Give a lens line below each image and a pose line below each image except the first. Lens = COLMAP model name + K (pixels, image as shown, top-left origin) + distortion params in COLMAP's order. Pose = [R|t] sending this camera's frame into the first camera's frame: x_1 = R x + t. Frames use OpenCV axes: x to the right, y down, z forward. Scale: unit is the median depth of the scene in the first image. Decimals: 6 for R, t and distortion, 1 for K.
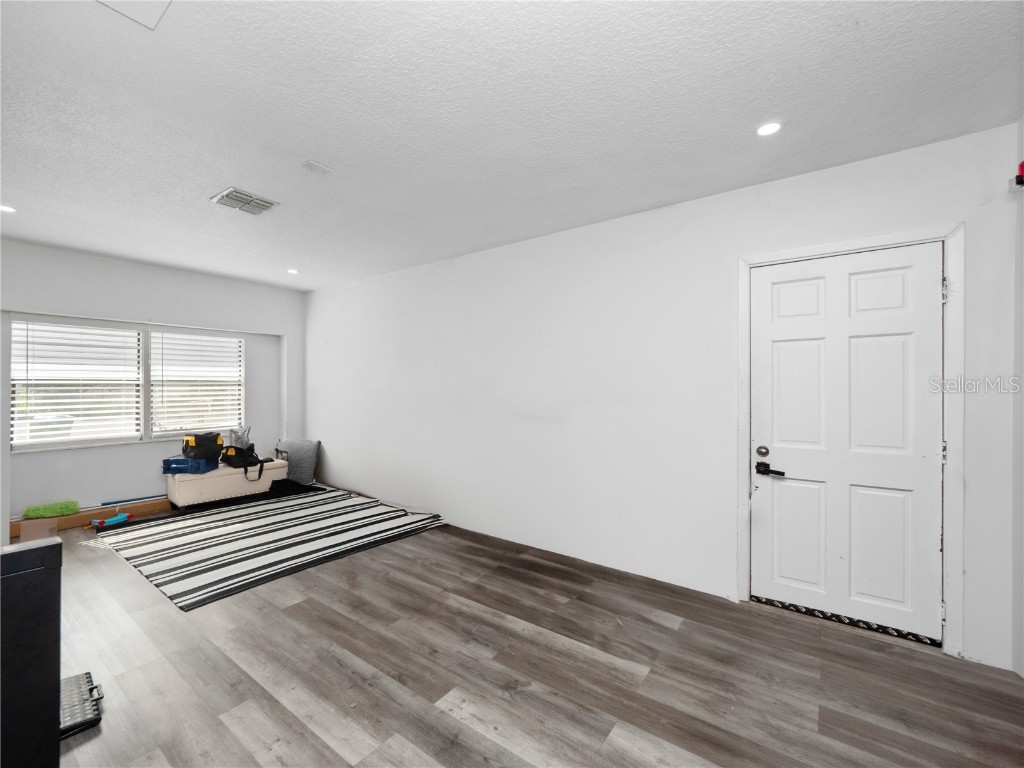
lens RADIAL K [[436.3, 0, 506.1], [0, 436.3, 386.6], [0, 0, 1]] dist [0.002057, -0.007034]
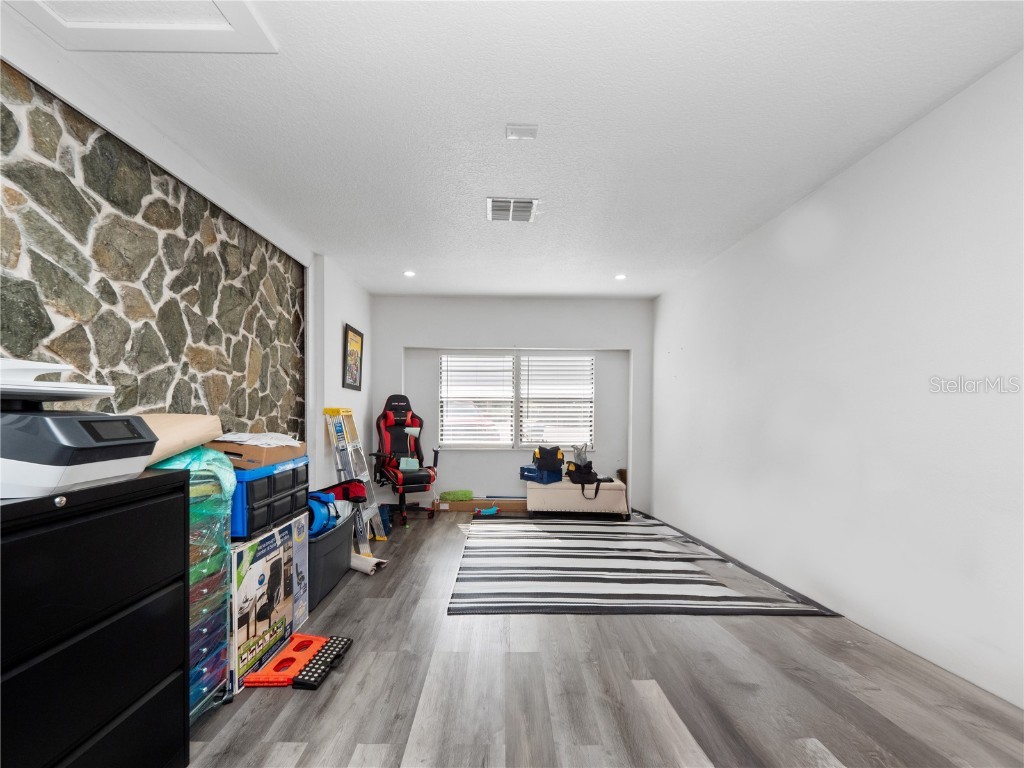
lens RADIAL K [[444.6, 0, 509.9], [0, 444.6, 409.9], [0, 0, 1]] dist [-0.001273, -0.000242]
pose [[0.603026, 0.015570, -0.797569, 0.119200], [-0.008186, 0.999878, 0.013330, 0.002335], [0.797679, -0.001509, 0.603080, 0.261725]]
